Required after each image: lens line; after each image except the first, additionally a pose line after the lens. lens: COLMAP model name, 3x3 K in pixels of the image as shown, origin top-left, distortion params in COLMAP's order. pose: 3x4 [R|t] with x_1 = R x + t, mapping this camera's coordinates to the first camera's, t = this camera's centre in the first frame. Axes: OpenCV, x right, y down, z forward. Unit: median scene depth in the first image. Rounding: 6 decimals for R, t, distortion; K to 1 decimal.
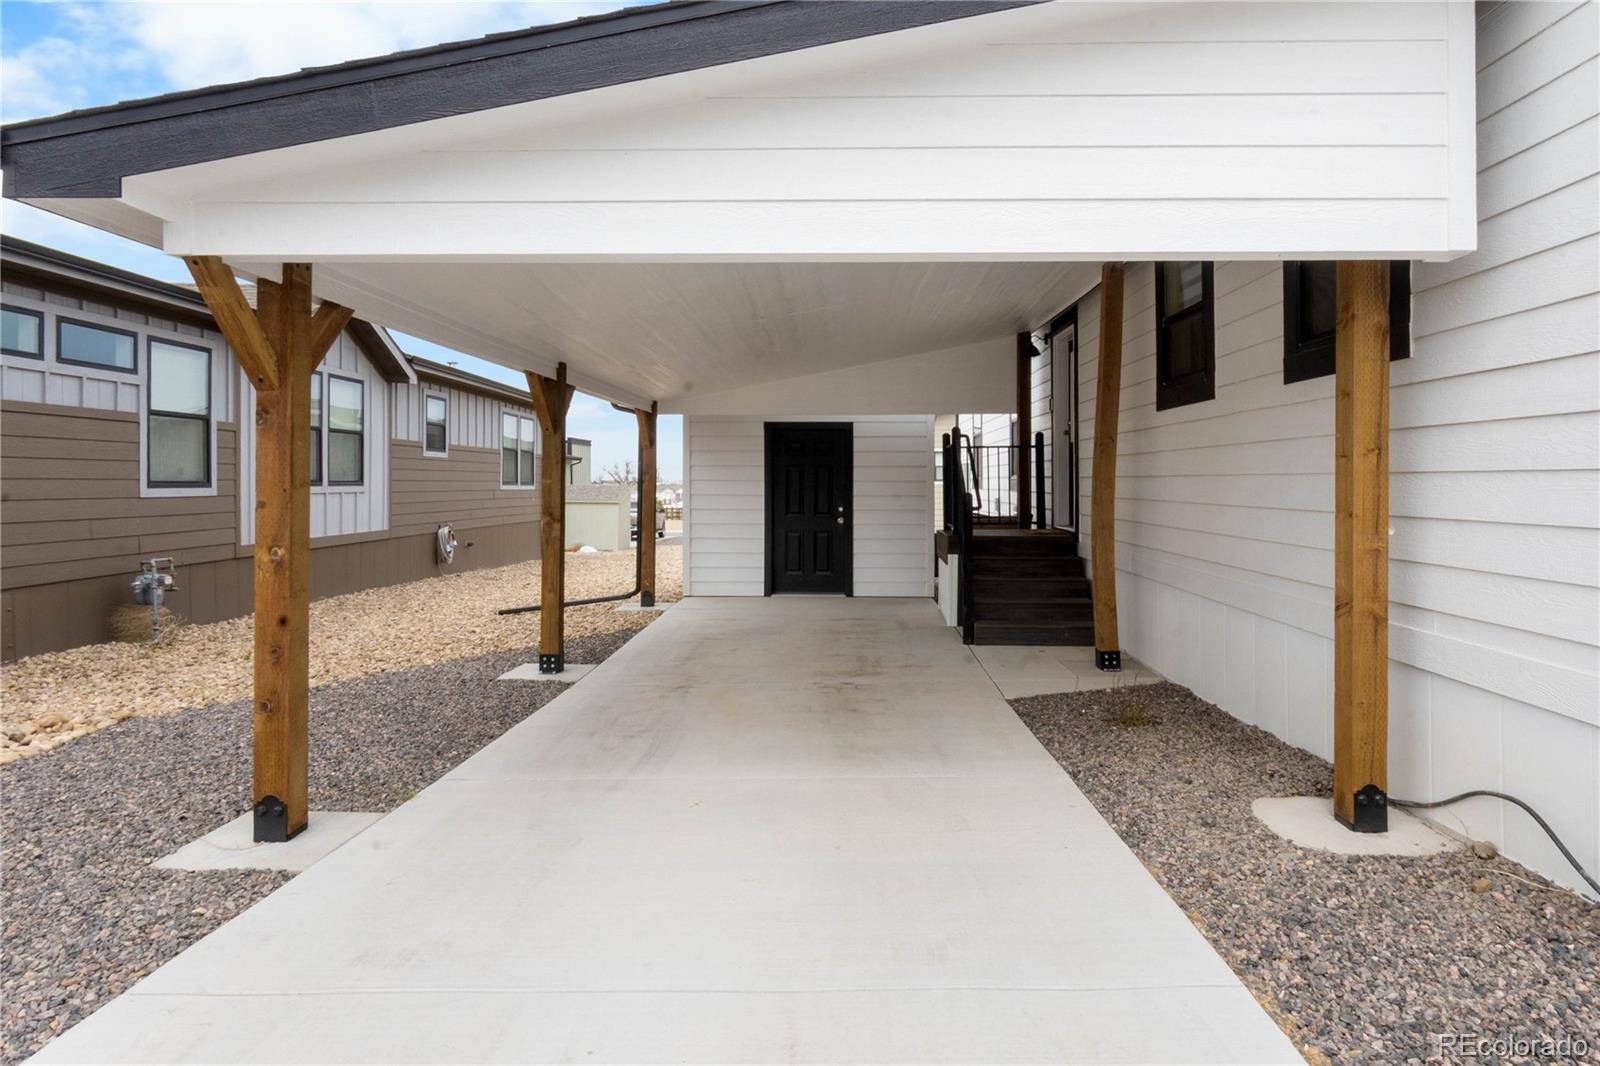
lens RADIAL K [[939.2, 0, 799.0], [0, 939.2, 485.3], [0, 0, 1]] dist [-0.002749, -0.001107]
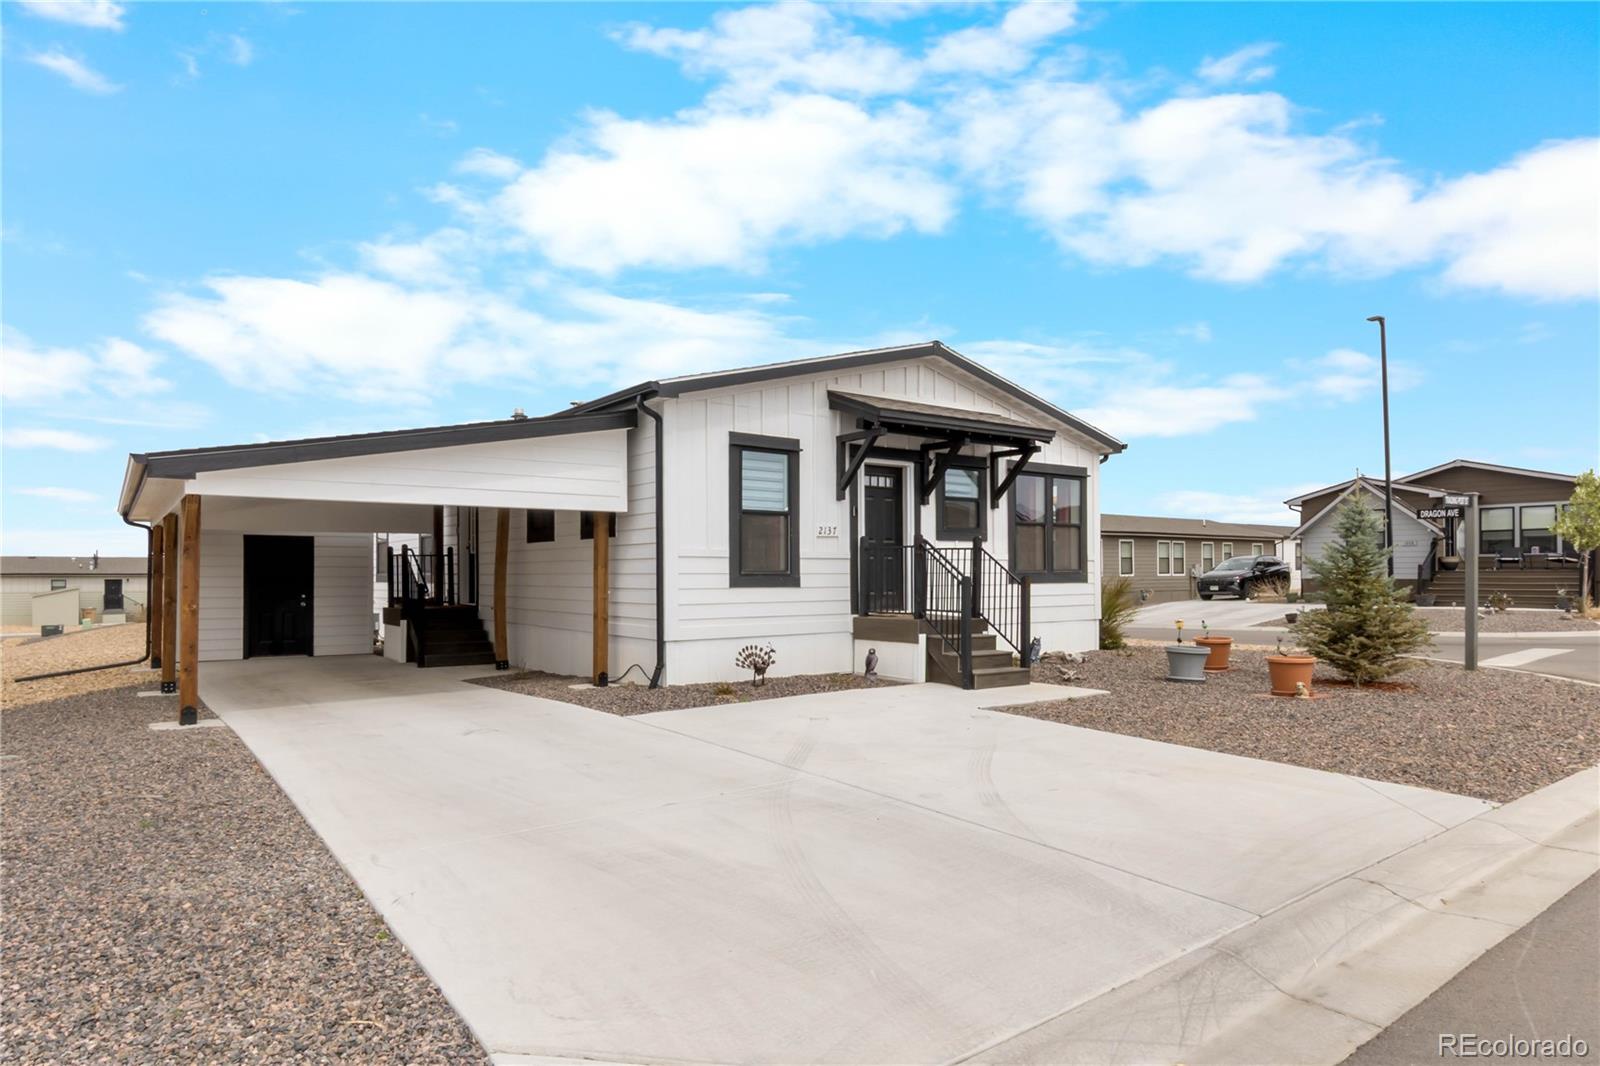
lens RADIAL K [[929.3, 0, 803.6], [0, 929.3, 562.6], [0, 0, 1]] dist [-0.000312, -0.000133]
pose [[0.769066, 0.009777, 0.639094, -0.443643], [0.002550, 0.999828, -0.018365, 0.004353], [-0.639164, 0.015754, 0.768909, -0.935077]]
